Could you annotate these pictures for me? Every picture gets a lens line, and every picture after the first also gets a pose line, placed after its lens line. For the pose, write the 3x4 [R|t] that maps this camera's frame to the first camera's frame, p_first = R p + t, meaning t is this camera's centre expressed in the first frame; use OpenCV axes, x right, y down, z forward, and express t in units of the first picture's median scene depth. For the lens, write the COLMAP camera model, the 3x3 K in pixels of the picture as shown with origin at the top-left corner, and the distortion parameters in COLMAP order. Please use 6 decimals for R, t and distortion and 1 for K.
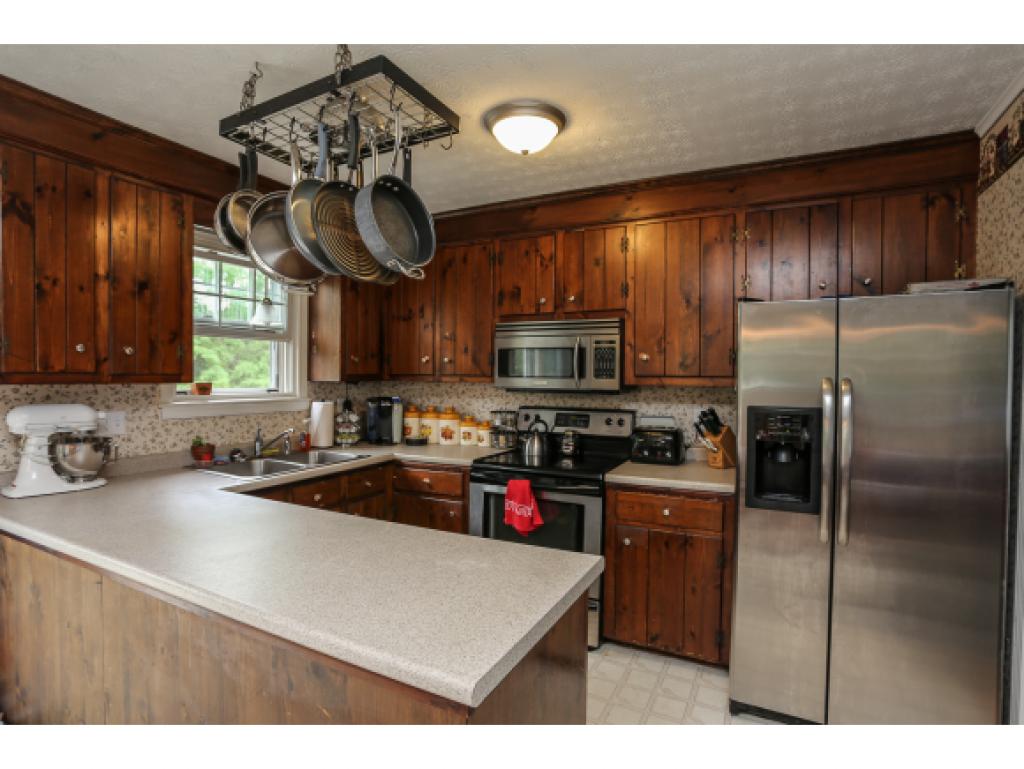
lens RADIAL K [[521.6, 0, 512.0], [0, 521.6, 384.5], [0, 0, 1]] dist [-0.084735, 0.037388]
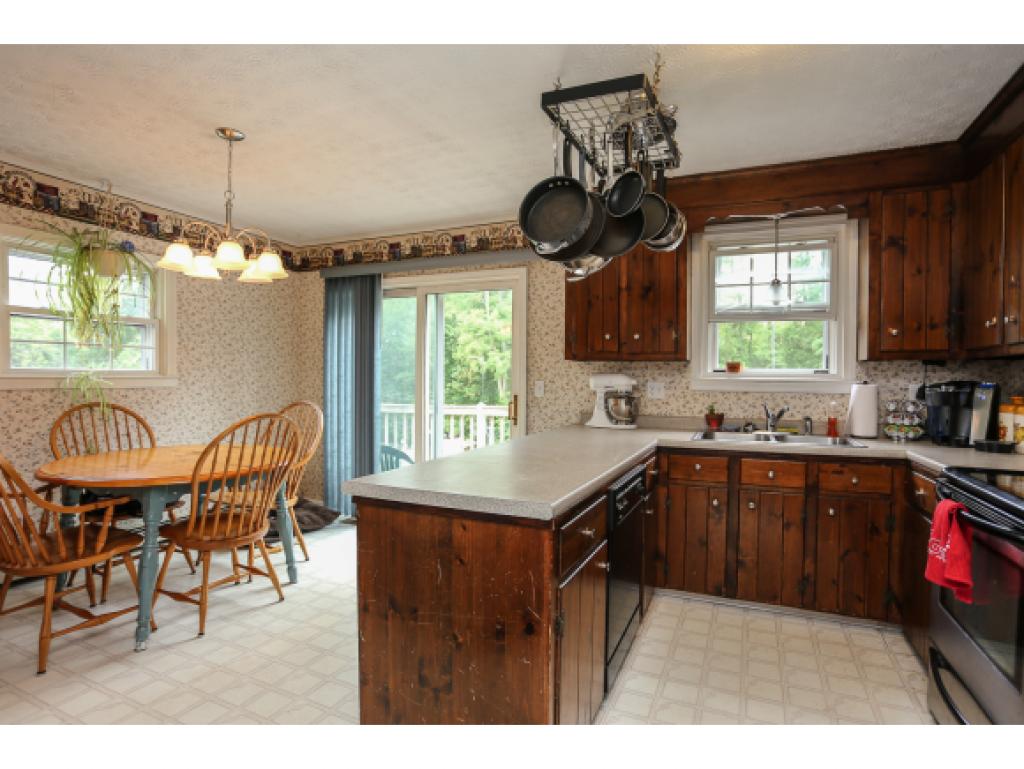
lens RADIAL K [[521.6, 0, 512.0], [0, 521.6, 384.5], [0, 0, 1]] dist [-0.084735, 0.037388]
pose [[0.059515, 0.006432, -0.998207, 0.541761], [-0.028821, 0.999573, 0.004723, 0.056578], [0.997811, 0.028488, 0.059675, 0.431237]]
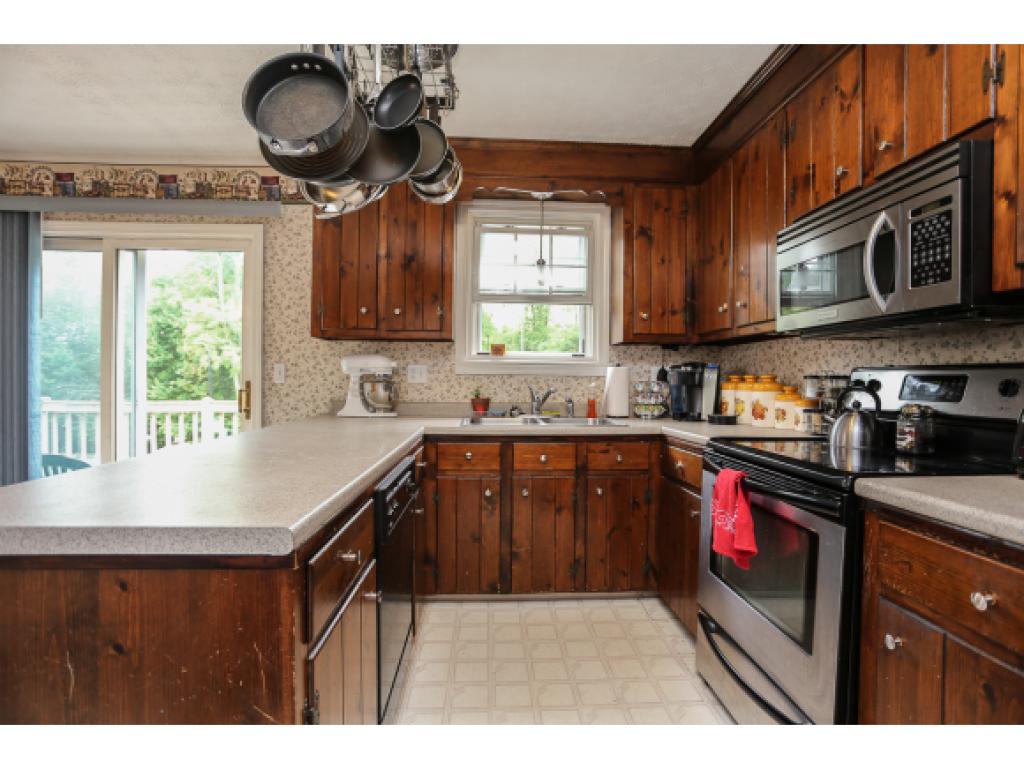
lens RADIAL K [[504.3, 0, 509.0], [0, 504.3, 387.2], [0, 0, 1]] dist [-0.078430, 0.031020]
pose [[0.513047, 0.012382, -0.858271, 0.358472], [-0.023392, 0.999726, 0.000439, 0.089496], [0.858042, 0.019851, 0.513196, 0.461539]]
